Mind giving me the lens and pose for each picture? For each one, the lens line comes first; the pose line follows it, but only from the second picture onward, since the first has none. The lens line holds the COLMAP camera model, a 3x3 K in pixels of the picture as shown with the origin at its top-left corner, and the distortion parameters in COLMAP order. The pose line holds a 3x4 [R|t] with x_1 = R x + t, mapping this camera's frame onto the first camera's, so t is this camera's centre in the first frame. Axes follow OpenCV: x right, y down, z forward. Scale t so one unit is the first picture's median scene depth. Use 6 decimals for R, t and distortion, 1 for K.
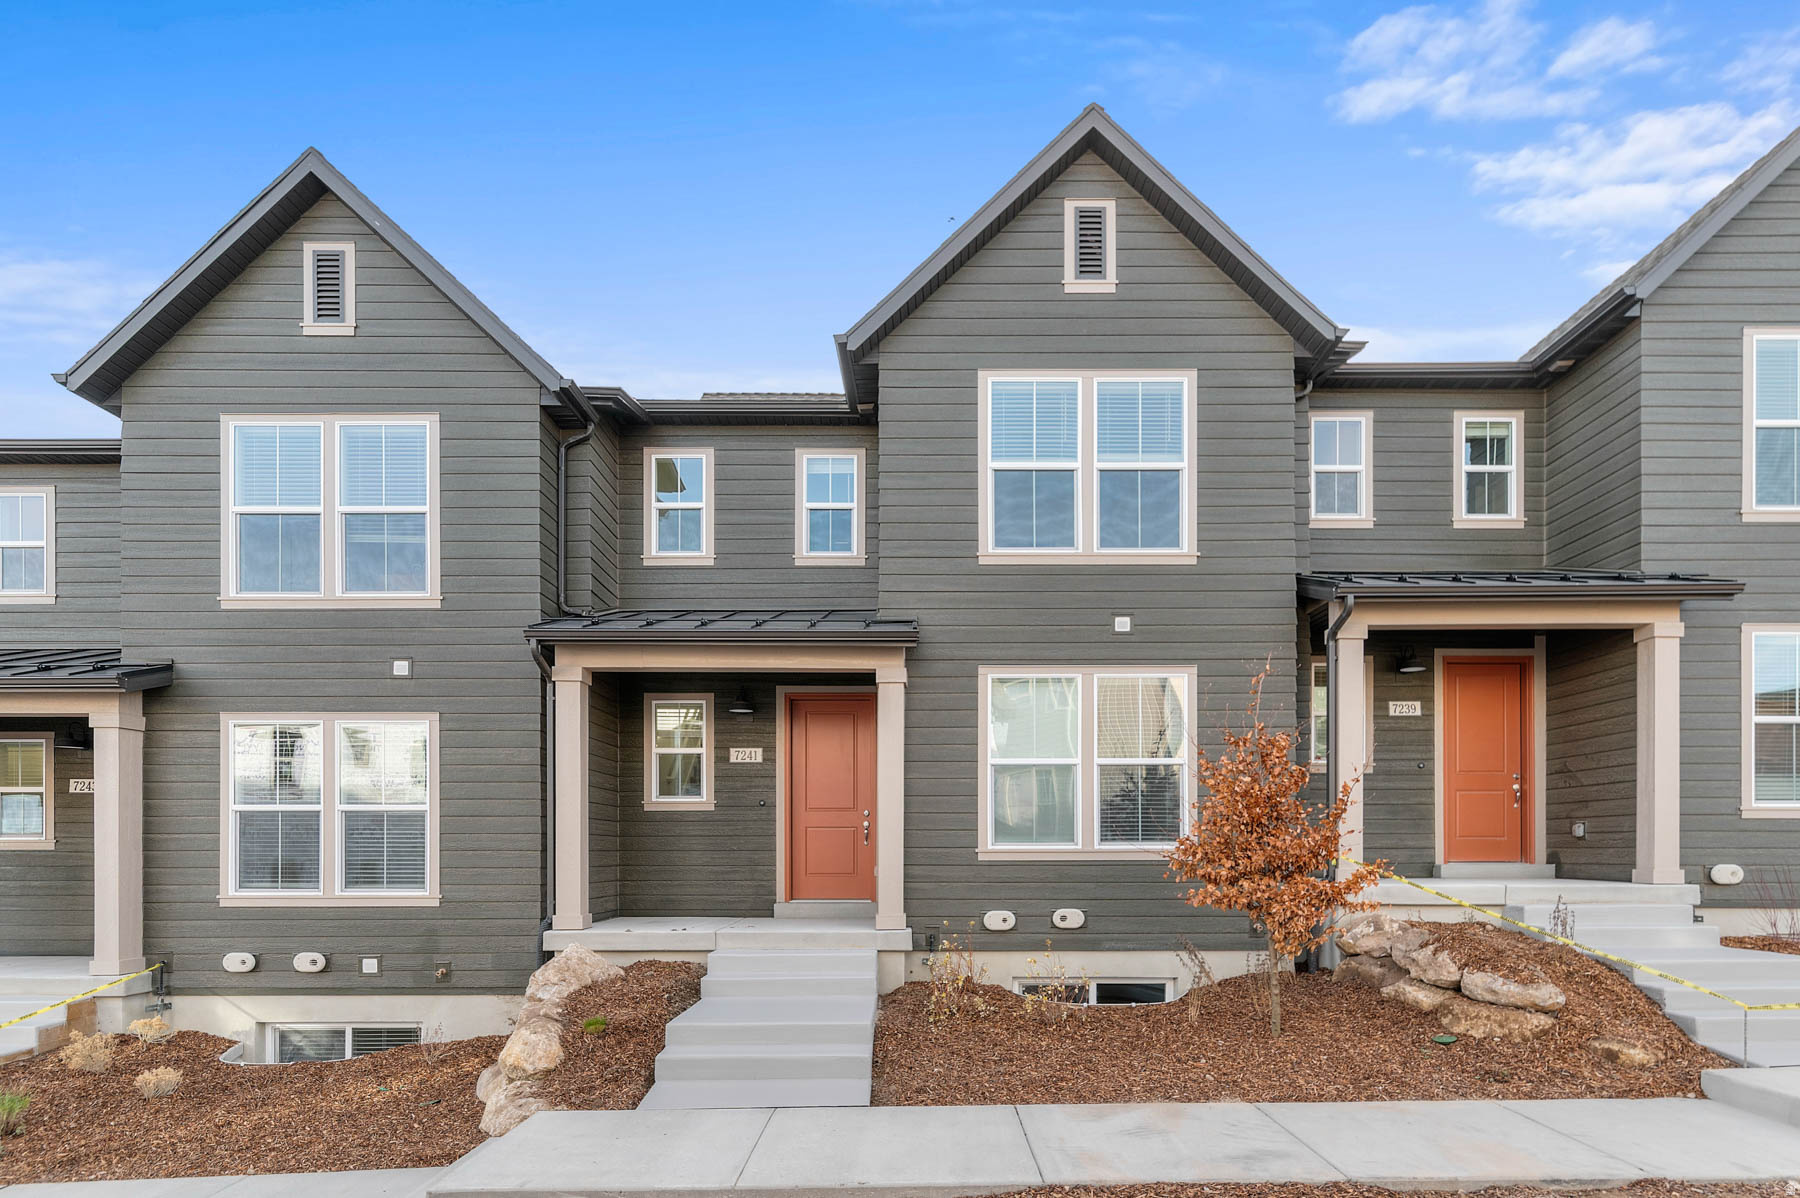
lens RADIAL K [[914.3, 0, 898.1], [0, 914.3, 586.6], [0, 0, 1]] dist [0.000622, 0.000343]
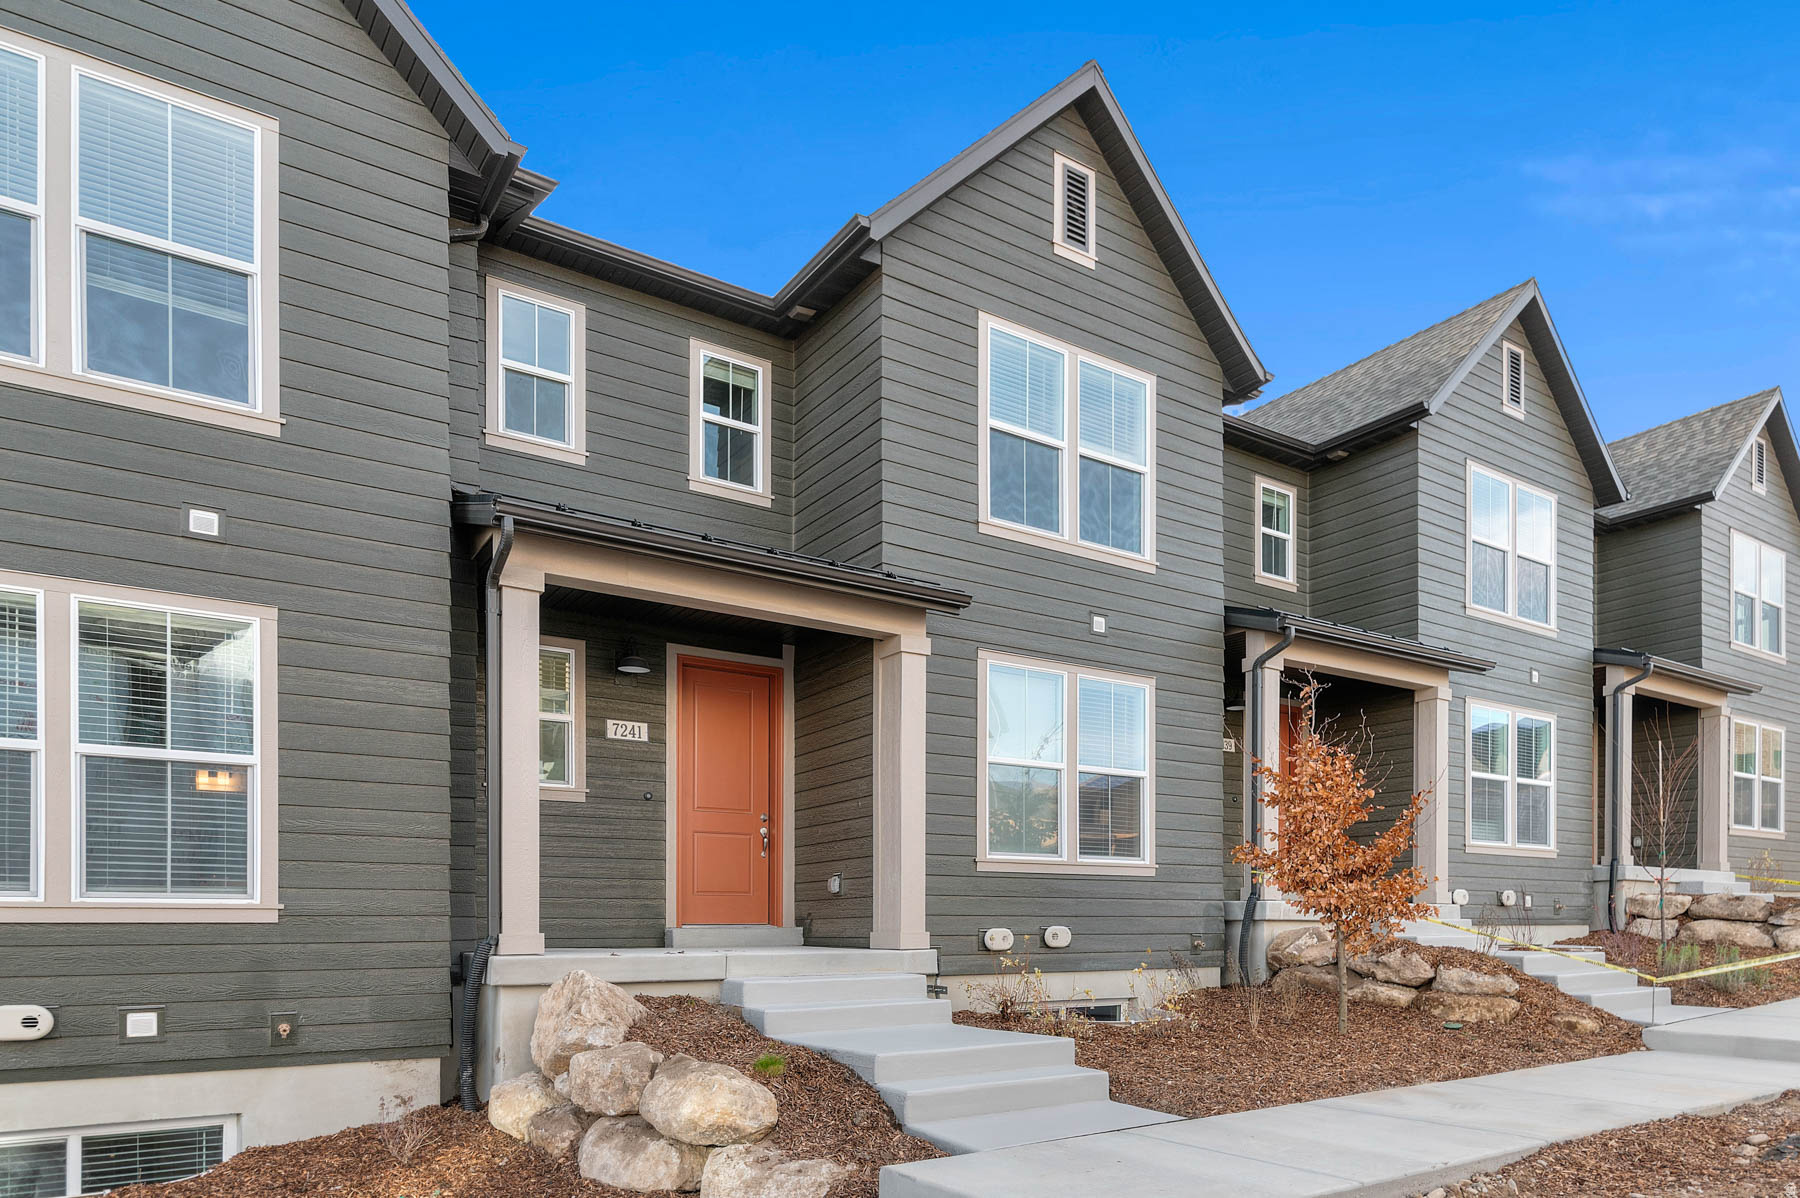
lens RADIAL K [[1088.9, 0, 900.5], [0, 1088.9, 610.4], [0, 0, 1]] dist [-0.001662, 0.001298]
pose [[0.841090, 0.148421, 0.520133, -0.532070], [-0.151286, 0.987789, -0.037228, 0.104796], [-0.519307, -0.047376, 0.853273, 0.173228]]
